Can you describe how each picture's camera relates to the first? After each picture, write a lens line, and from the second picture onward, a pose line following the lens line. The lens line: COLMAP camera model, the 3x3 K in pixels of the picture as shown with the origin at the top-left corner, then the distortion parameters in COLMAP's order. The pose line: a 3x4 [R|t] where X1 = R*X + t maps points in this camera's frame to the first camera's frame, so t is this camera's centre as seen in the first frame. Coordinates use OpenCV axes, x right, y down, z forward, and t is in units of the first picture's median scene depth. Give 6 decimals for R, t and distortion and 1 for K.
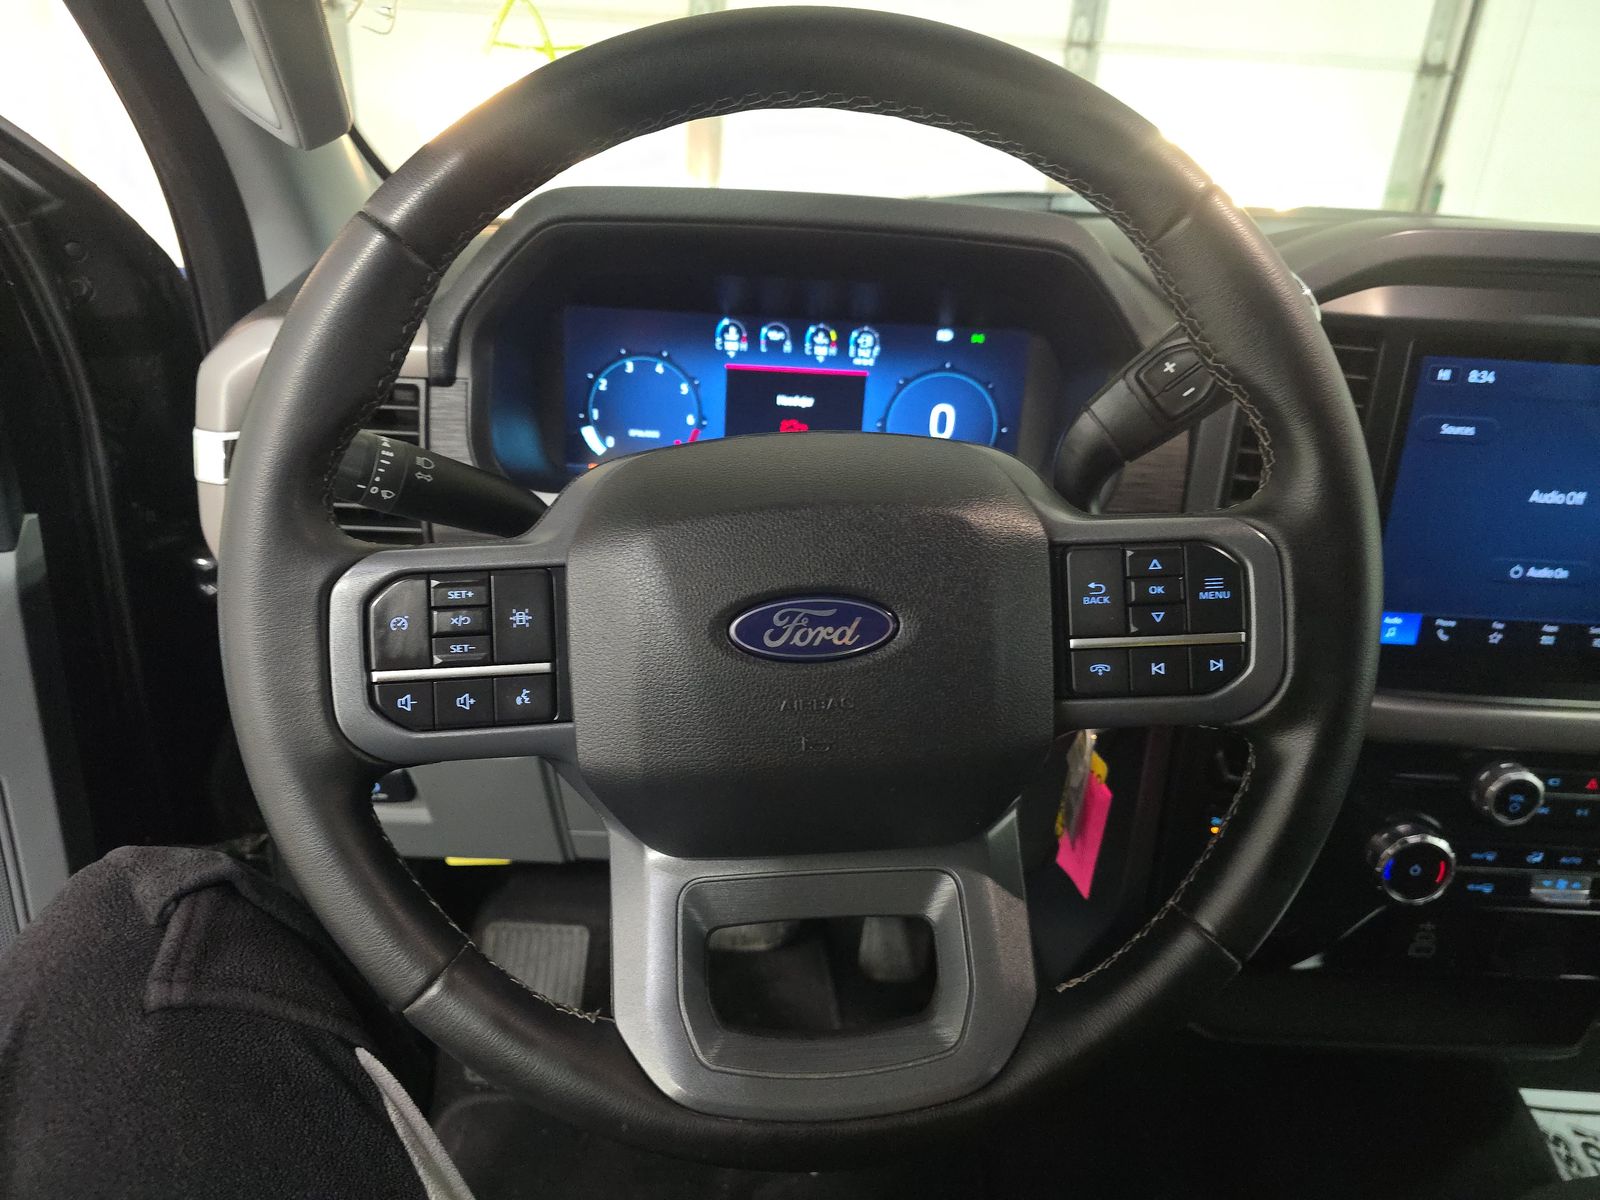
lens RADIAL K [[1054.2, 0, 800.0], [0, 1054.2, 600.0], [0, 0, 1]] dist [0.001842, -0.003197]
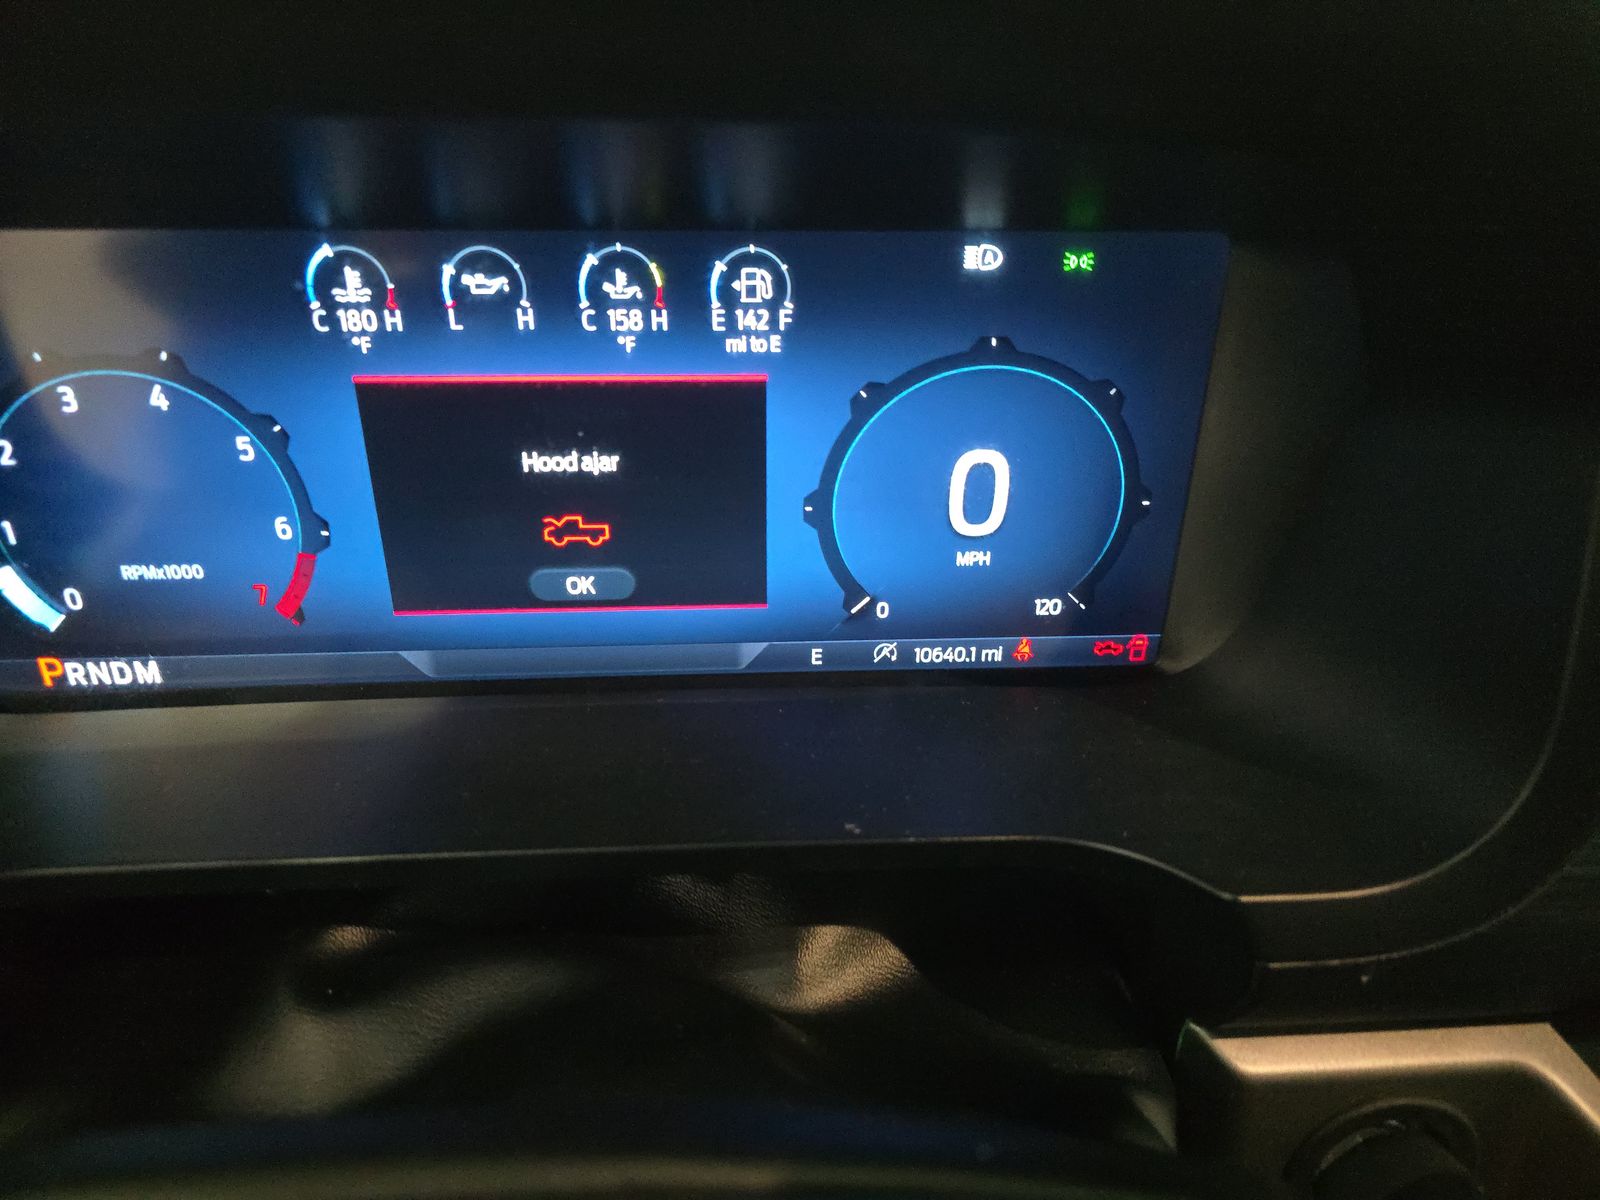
lens RADIAL K [[1054.2, 0, 800.0], [0, 1054.2, 600.0], [0, 0, 1]] dist [0.001842, -0.003197]
pose [[0.998236, -0.055495, 0.021100, 0.064631], [0.051075, 0.983883, 0.171365, -0.203940], [-0.030269, -0.169985, 0.984982, 0.647469]]
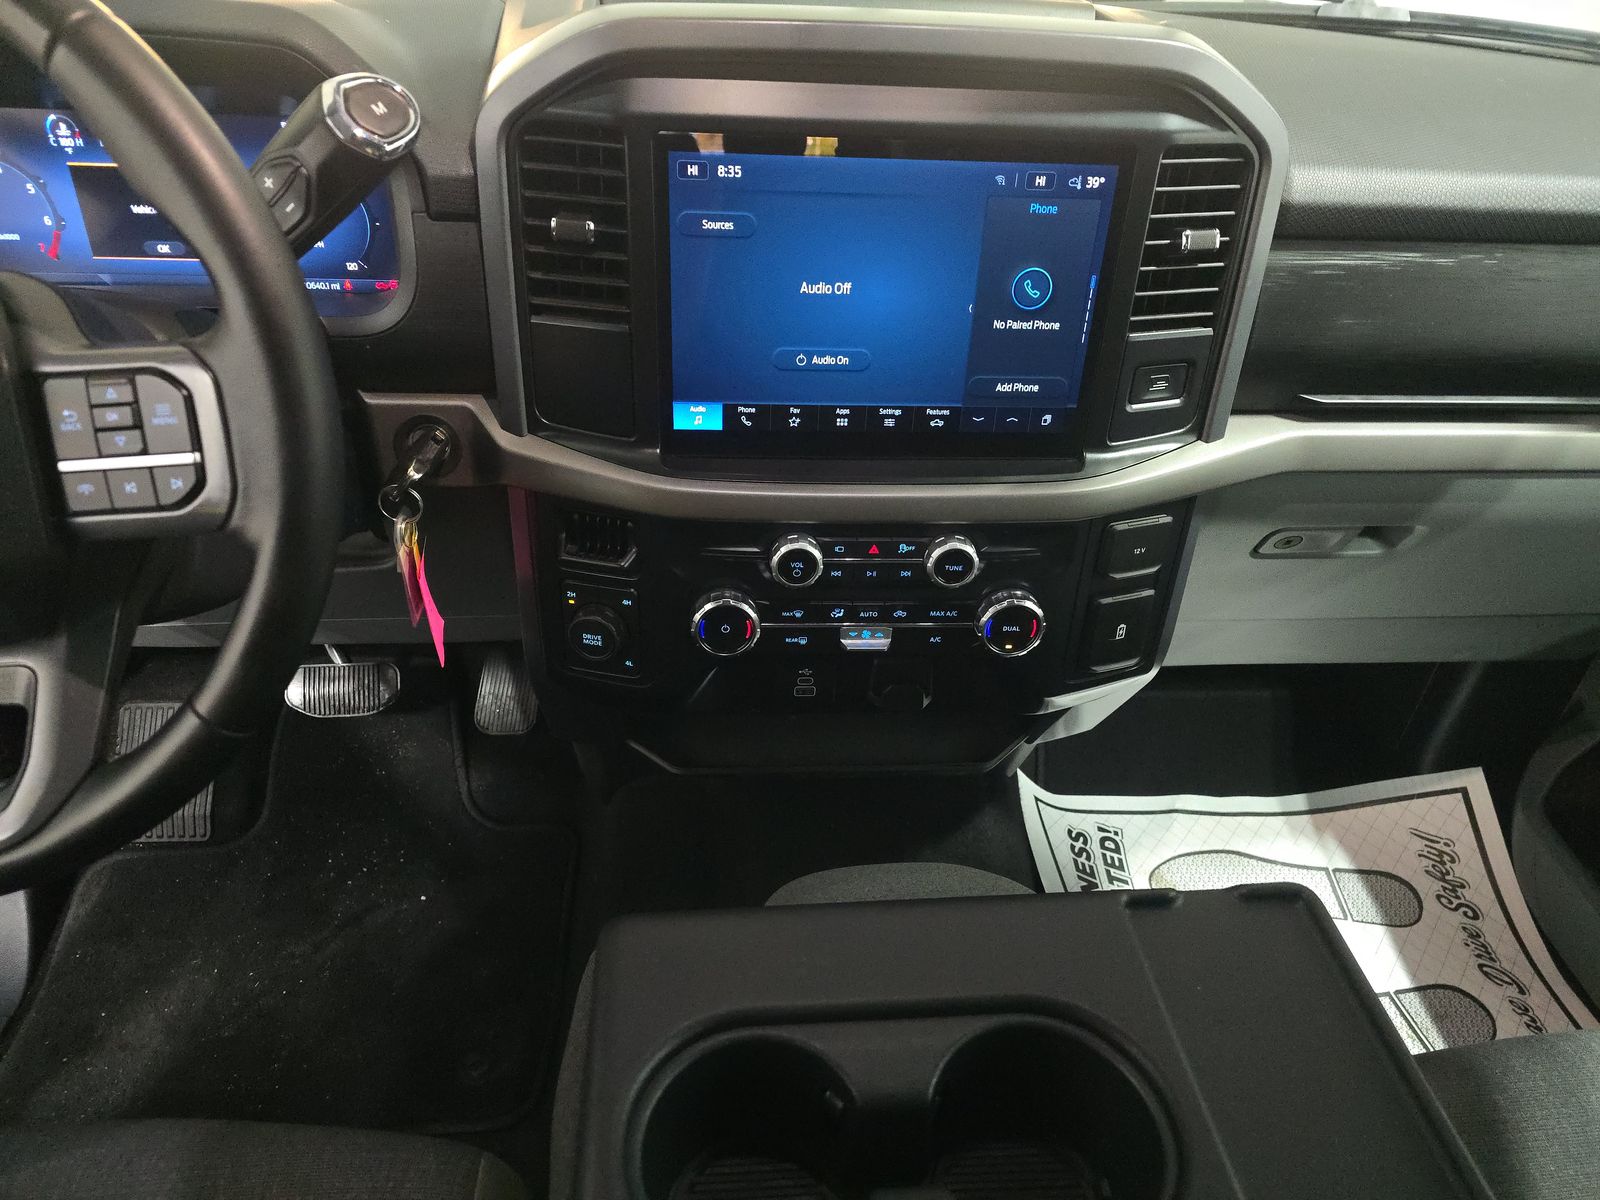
lens RADIAL K [[1050.5, 0, 800.0], [0, 1050.5, 600.0], [0, 0, 1]] dist [0.065857, -0.052623]
pose [[0.998133, -0.044702, 0.041623, 0.556919], [0.034144, 0.973388, 0.226606, -0.028901], [-0.050645, -0.224762, 0.973097, -0.102886]]
